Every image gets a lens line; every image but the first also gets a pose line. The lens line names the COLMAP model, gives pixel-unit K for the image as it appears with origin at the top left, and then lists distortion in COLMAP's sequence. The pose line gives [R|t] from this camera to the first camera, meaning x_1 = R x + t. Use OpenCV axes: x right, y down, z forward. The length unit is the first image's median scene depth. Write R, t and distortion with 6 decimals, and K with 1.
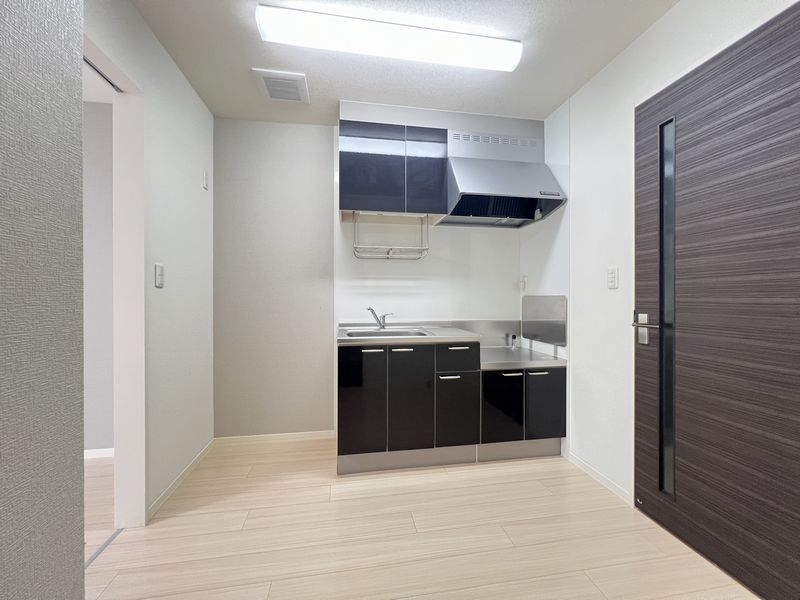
lens RADIAL K [[320.1, 0, 398.4], [0, 320.1, 298.6], [0, 0, 1]] dist [-0.000606, 0.000056]
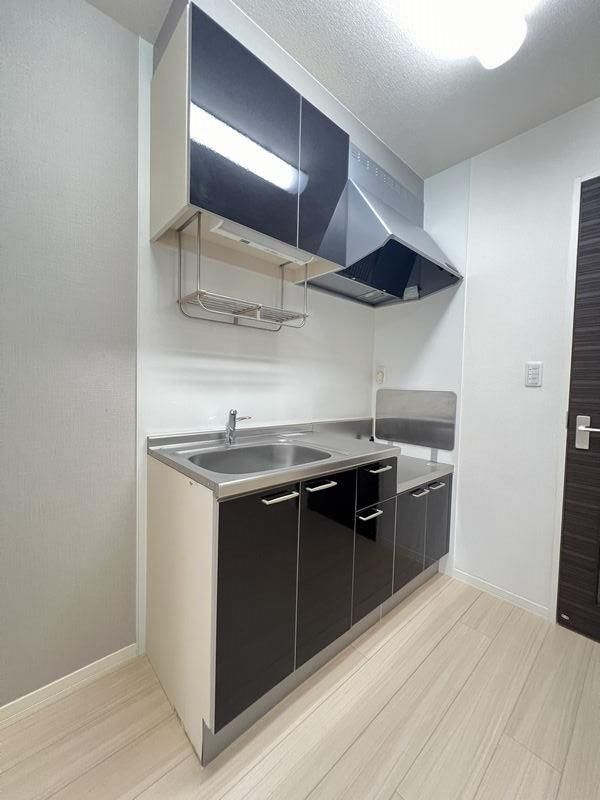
lens RADIAL K [[320.1, 0, 301.4], [0, 320.1, 398.2], [0, 0, 1]] dist [-0.000606, 0.000056]
pose [[0.838862, -0.000731, 0.544344, -0.277374], [-0.022442, 0.999102, 0.035926, -0.012385], [-0.543882, -0.042353, 0.838092, 0.467178]]
